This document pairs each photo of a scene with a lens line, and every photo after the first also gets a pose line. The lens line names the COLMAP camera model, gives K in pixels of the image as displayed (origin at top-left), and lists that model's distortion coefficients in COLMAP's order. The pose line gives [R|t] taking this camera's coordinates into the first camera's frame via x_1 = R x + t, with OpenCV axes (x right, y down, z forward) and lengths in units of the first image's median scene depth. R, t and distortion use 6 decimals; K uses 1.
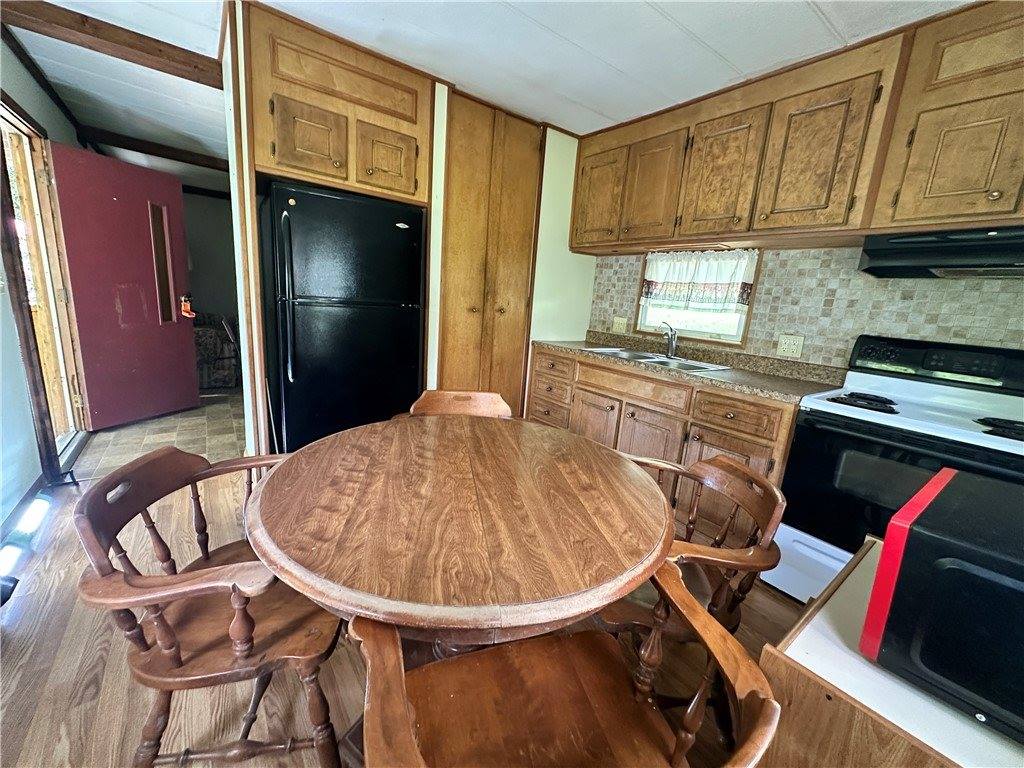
lens RADIAL K [[406.9, 0, 512.0], [0, 406.9, 384.0], [0, 0, 1]] dist [-0.002050, -0.000238]
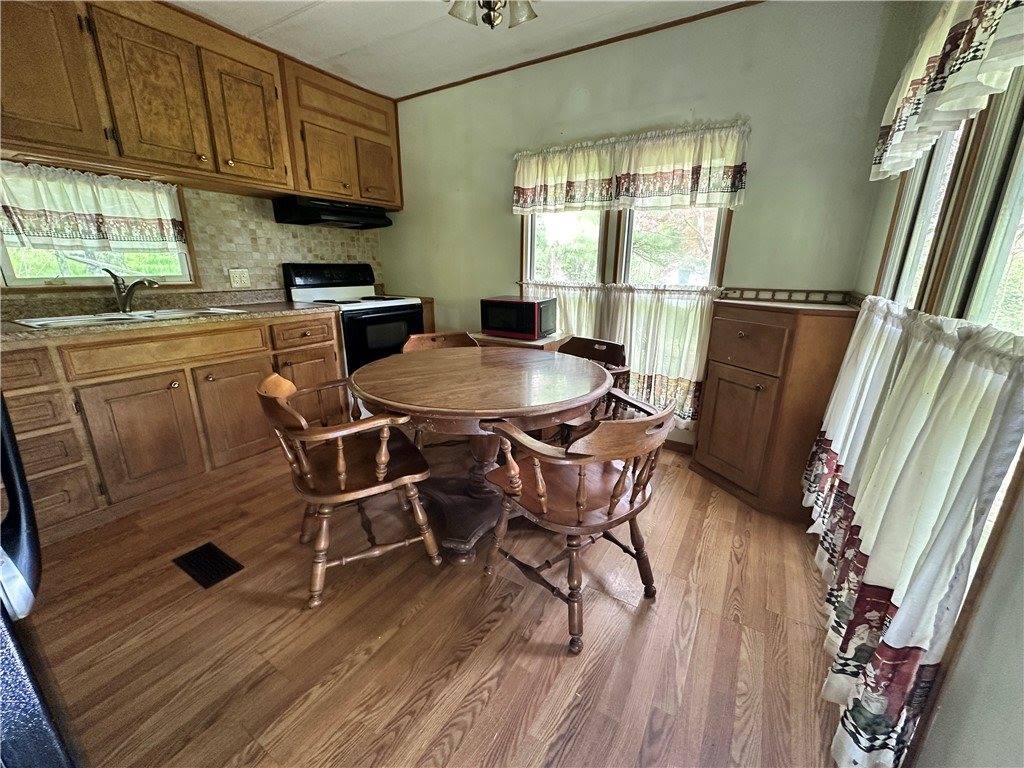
lens RADIAL K [[406.9, 0, 512.0], [0, 406.9, 384.0], [0, 0, 1]] dist [-0.002050, -0.000238]
pose [[-0.358624, -0.333019, 0.872059, -0.838894], [0.164153, 0.897145, 0.410104, -0.193502], [-0.918936, 0.290224, -0.267072, 0.752561]]
